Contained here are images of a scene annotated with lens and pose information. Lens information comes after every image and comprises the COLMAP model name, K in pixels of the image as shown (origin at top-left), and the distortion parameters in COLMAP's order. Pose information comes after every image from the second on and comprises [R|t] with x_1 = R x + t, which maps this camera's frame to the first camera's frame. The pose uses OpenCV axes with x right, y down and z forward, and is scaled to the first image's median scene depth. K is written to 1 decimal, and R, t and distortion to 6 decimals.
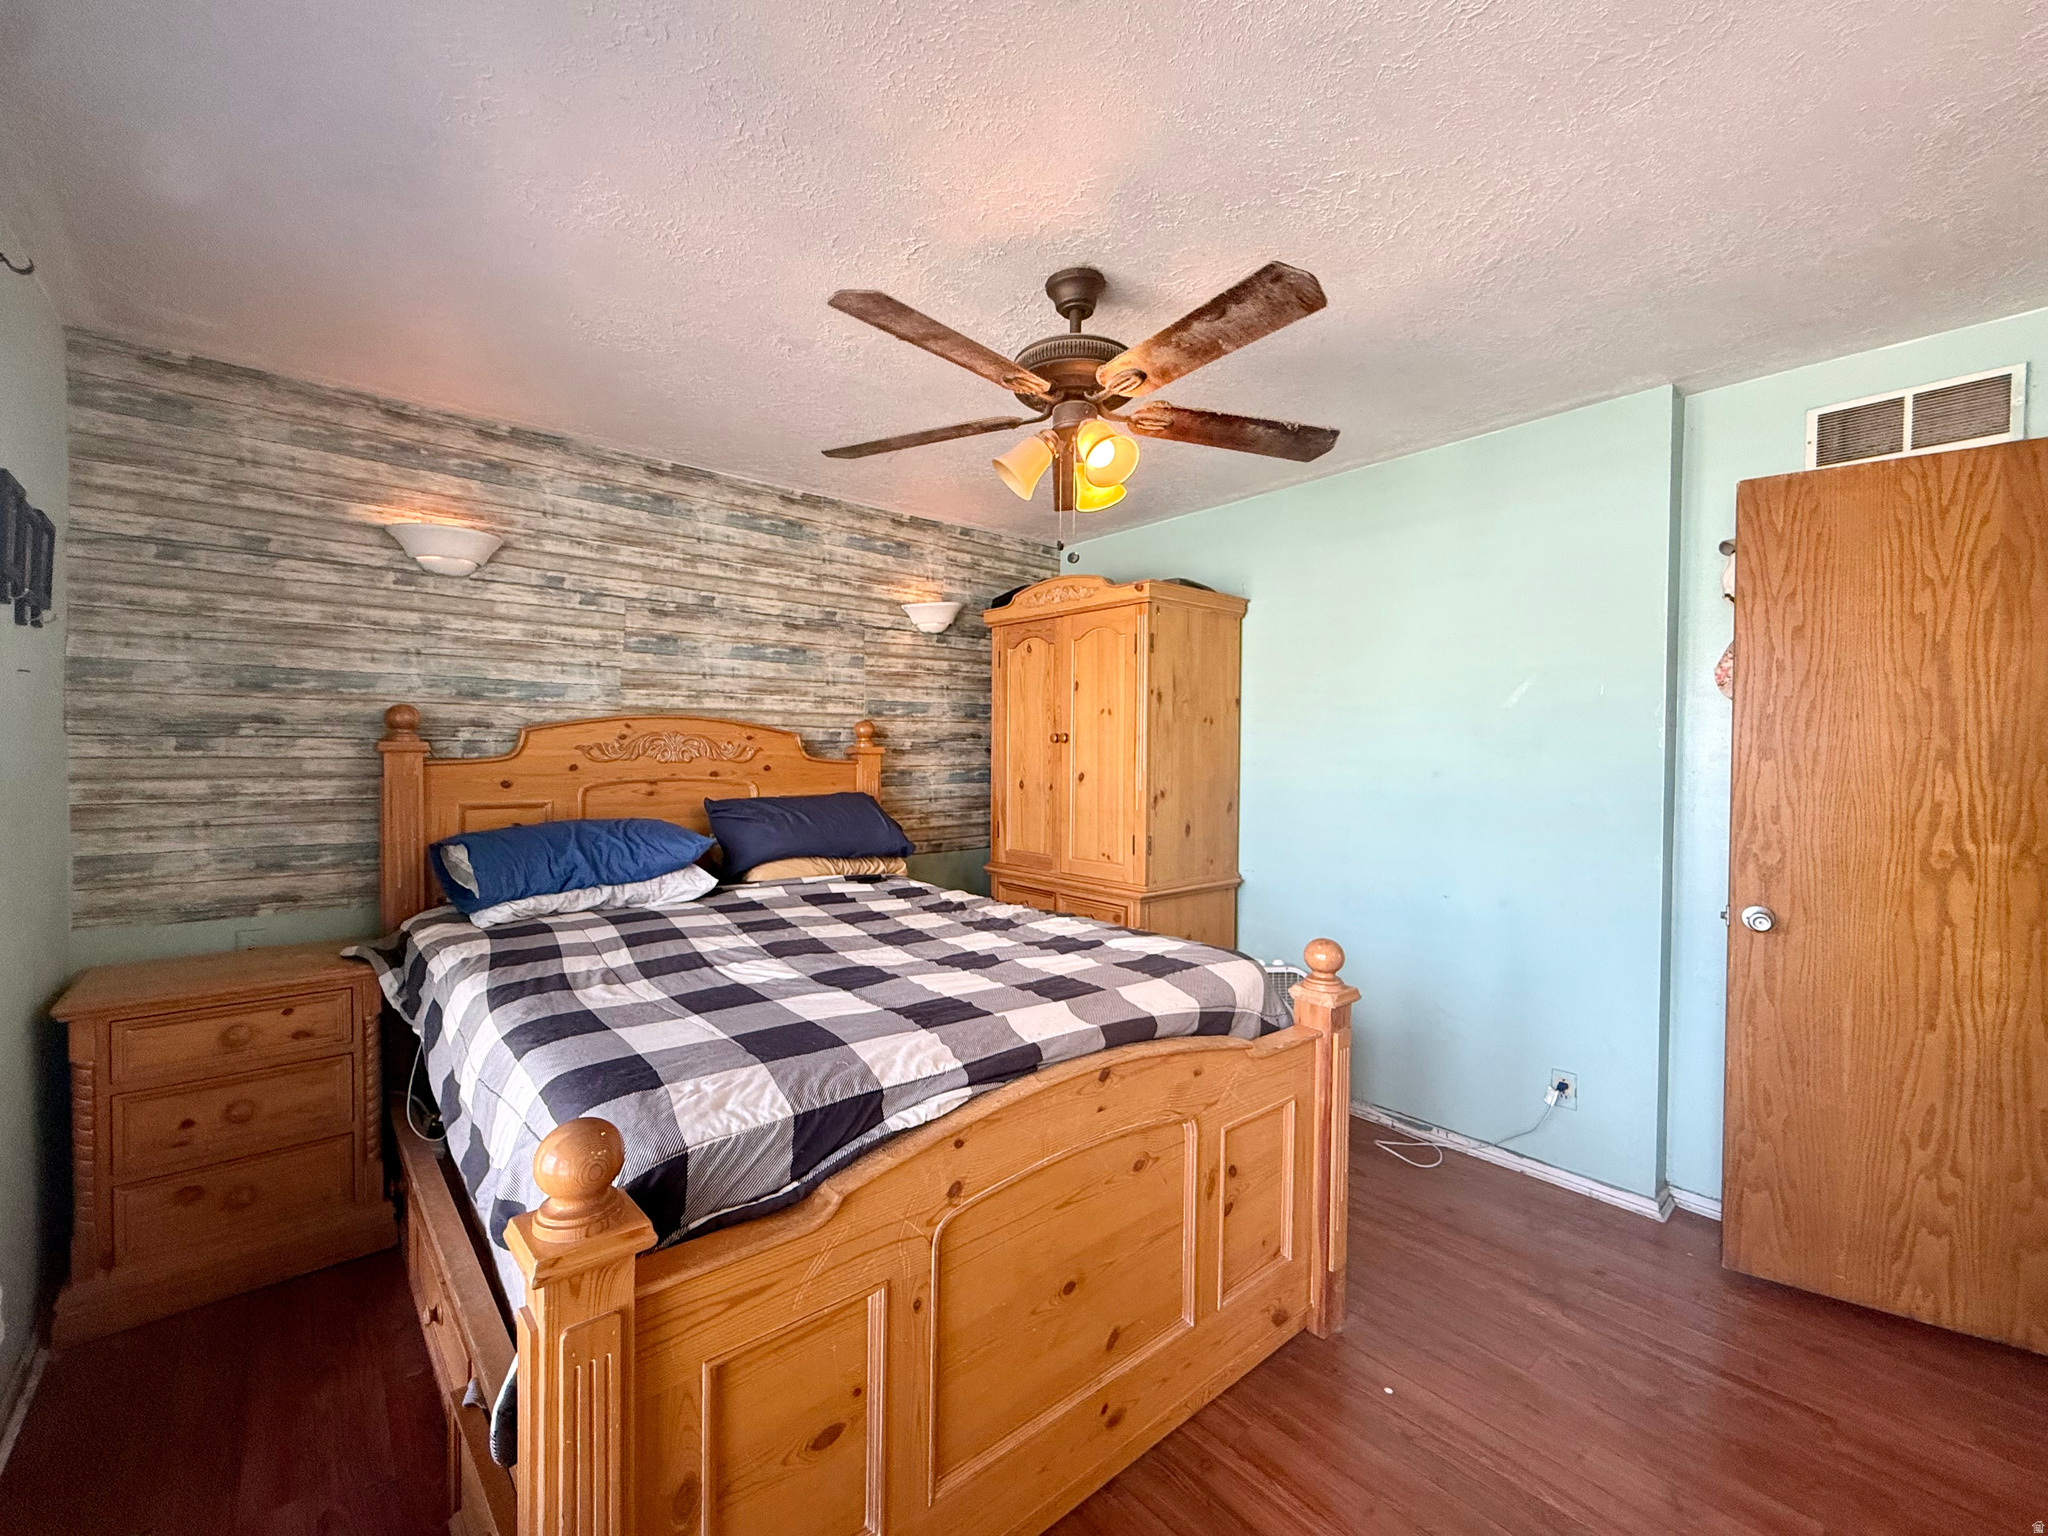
lens RADIAL K [[817.5, 0, 964.4], [0, 817.5, 775.5], [0, 0, 1]] dist [-0.000982, -0.000100]
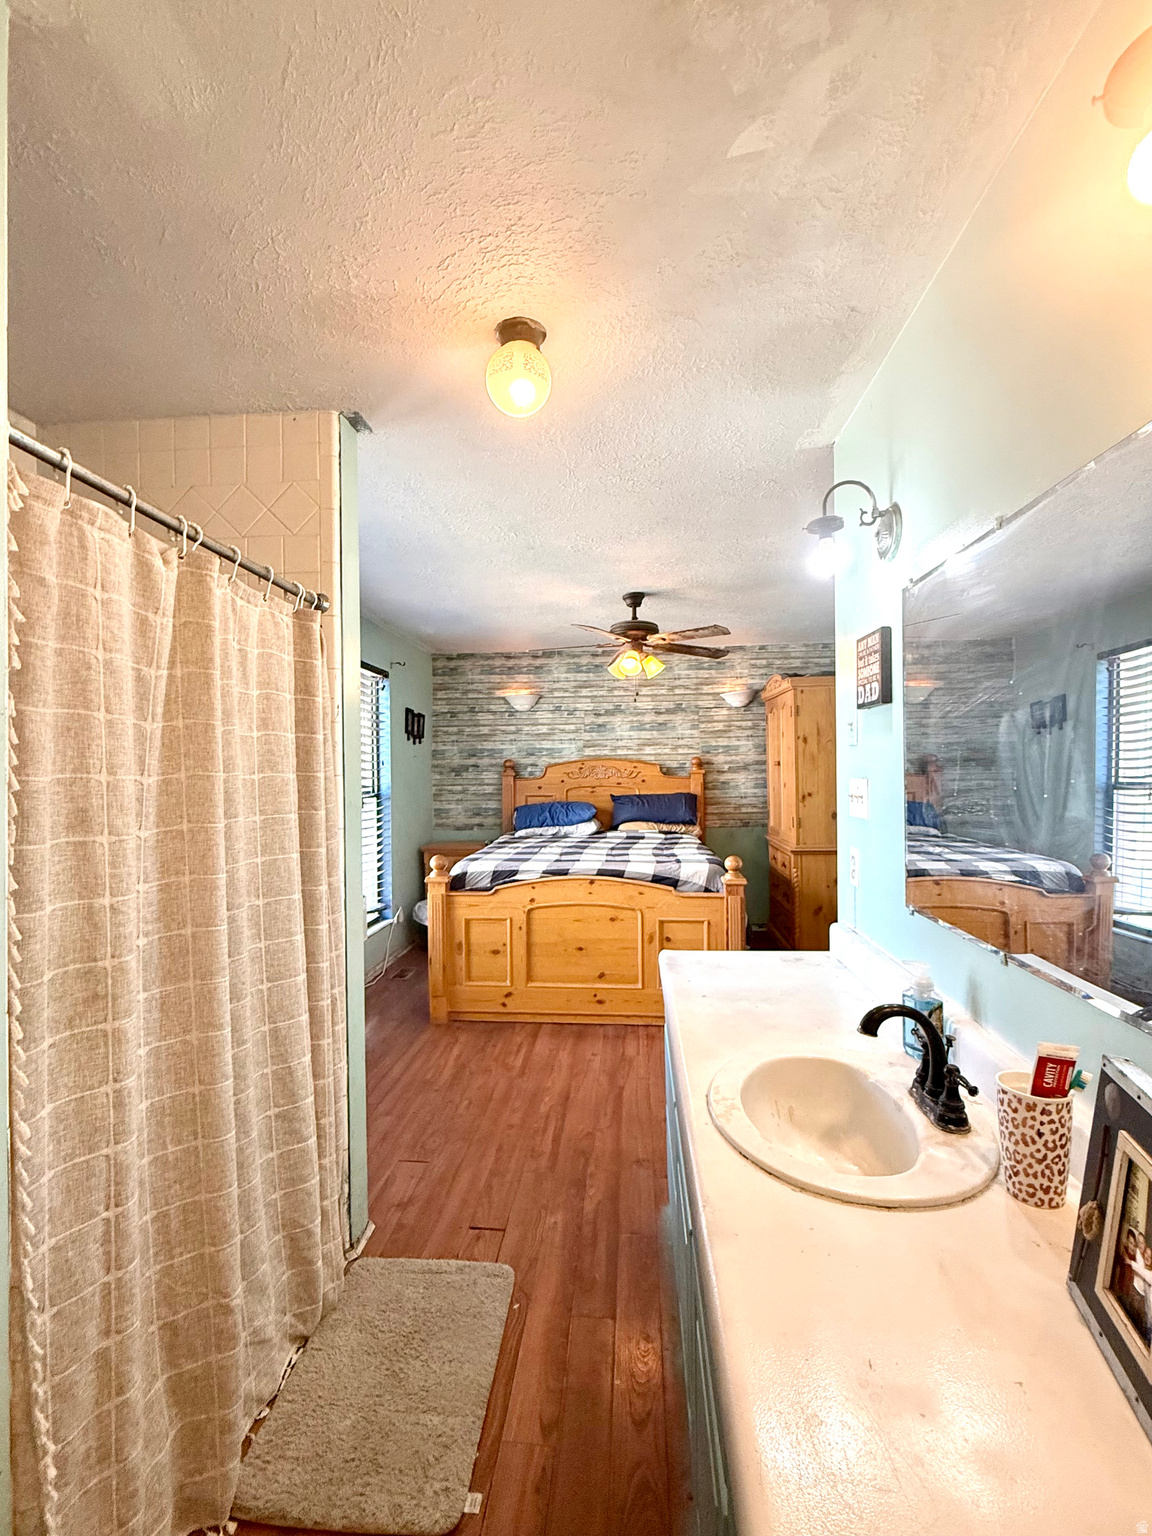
lens RADIAL K [[690.6, 0, 578.7], [0, 690.6, 773.4], [0, 0, 1]] dist [-0.000856, -0.000043]
pose [[0.701873, -0.012687, -0.712189, 1.039499], [-0.000737, 0.999828, -0.018537, 0.005405], [0.712302, 0.013535, 0.701743, -0.442800]]
